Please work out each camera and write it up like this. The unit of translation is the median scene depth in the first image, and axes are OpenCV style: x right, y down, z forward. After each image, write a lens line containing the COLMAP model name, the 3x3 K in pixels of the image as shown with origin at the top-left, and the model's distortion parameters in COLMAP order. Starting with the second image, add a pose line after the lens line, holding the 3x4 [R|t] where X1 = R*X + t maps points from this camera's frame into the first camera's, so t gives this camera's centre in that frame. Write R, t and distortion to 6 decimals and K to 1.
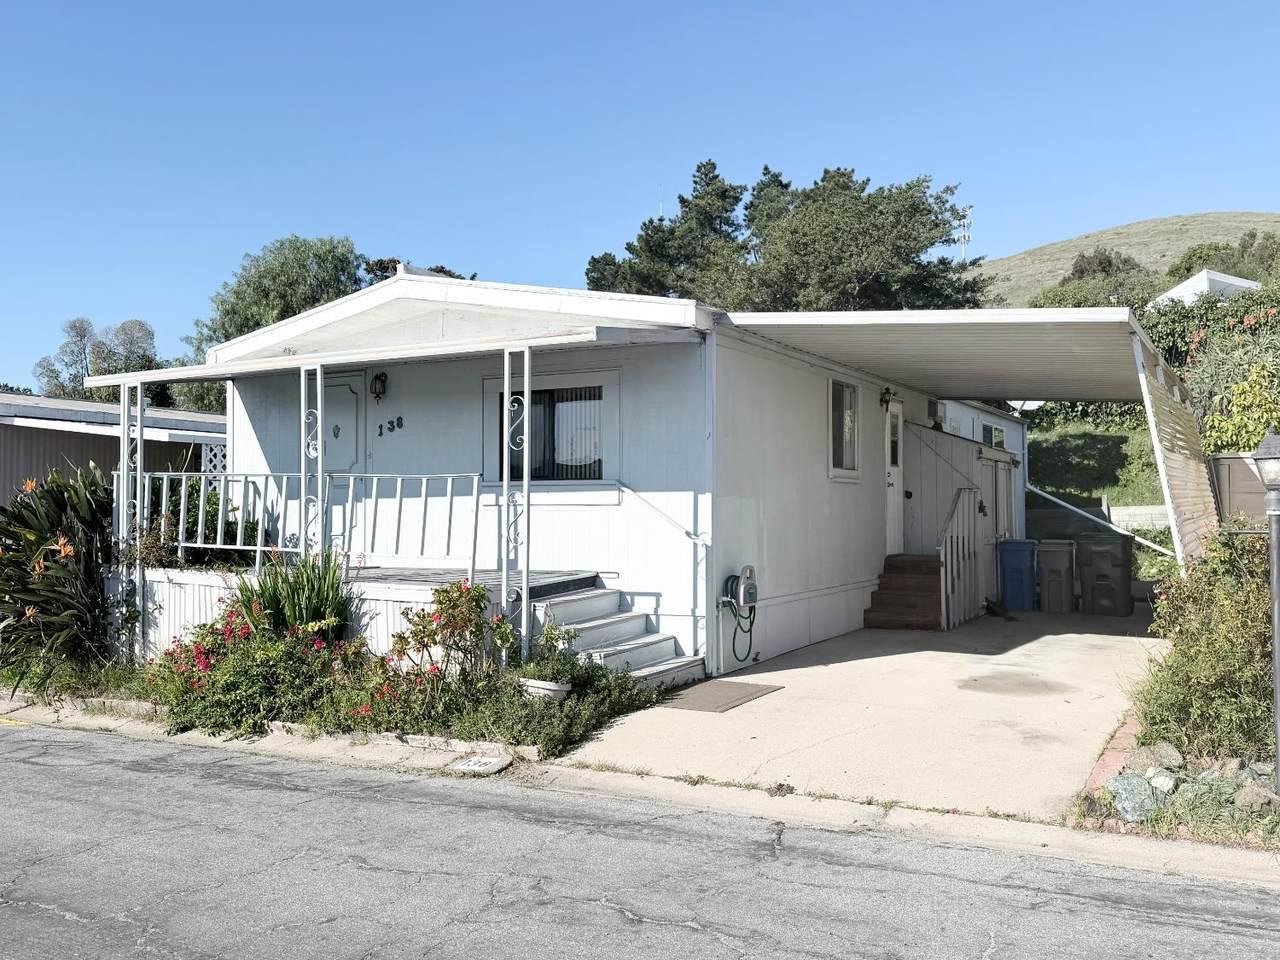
lens RADIAL K [[1115.4, 0, 632.2], [0, 1115.4, 479.4], [0, 0, 1]] dist [0.126577, -0.213365]
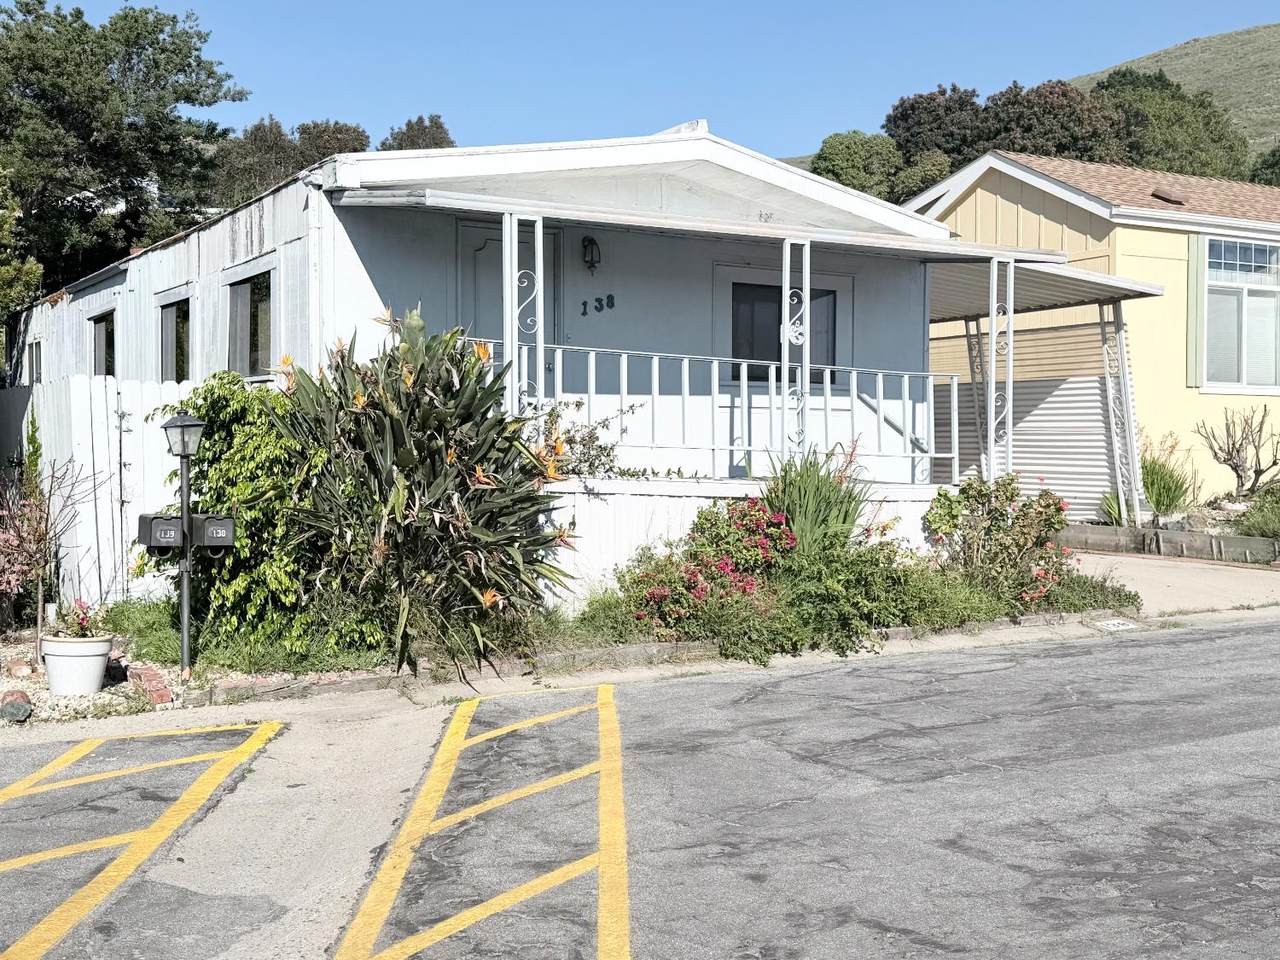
lens RADIAL K [[1467.3, 0, 635.2], [0, 1467.3, 486.2], [0, 0, 1]] dist [0.092131, 0.000000]
pose [[0.493059, -0.010877, 0.869928, -1.145176], [-0.030187, 0.999106, 0.029601, 0.052250], [-0.869472, -0.040855, 0.492290, 0.454628]]
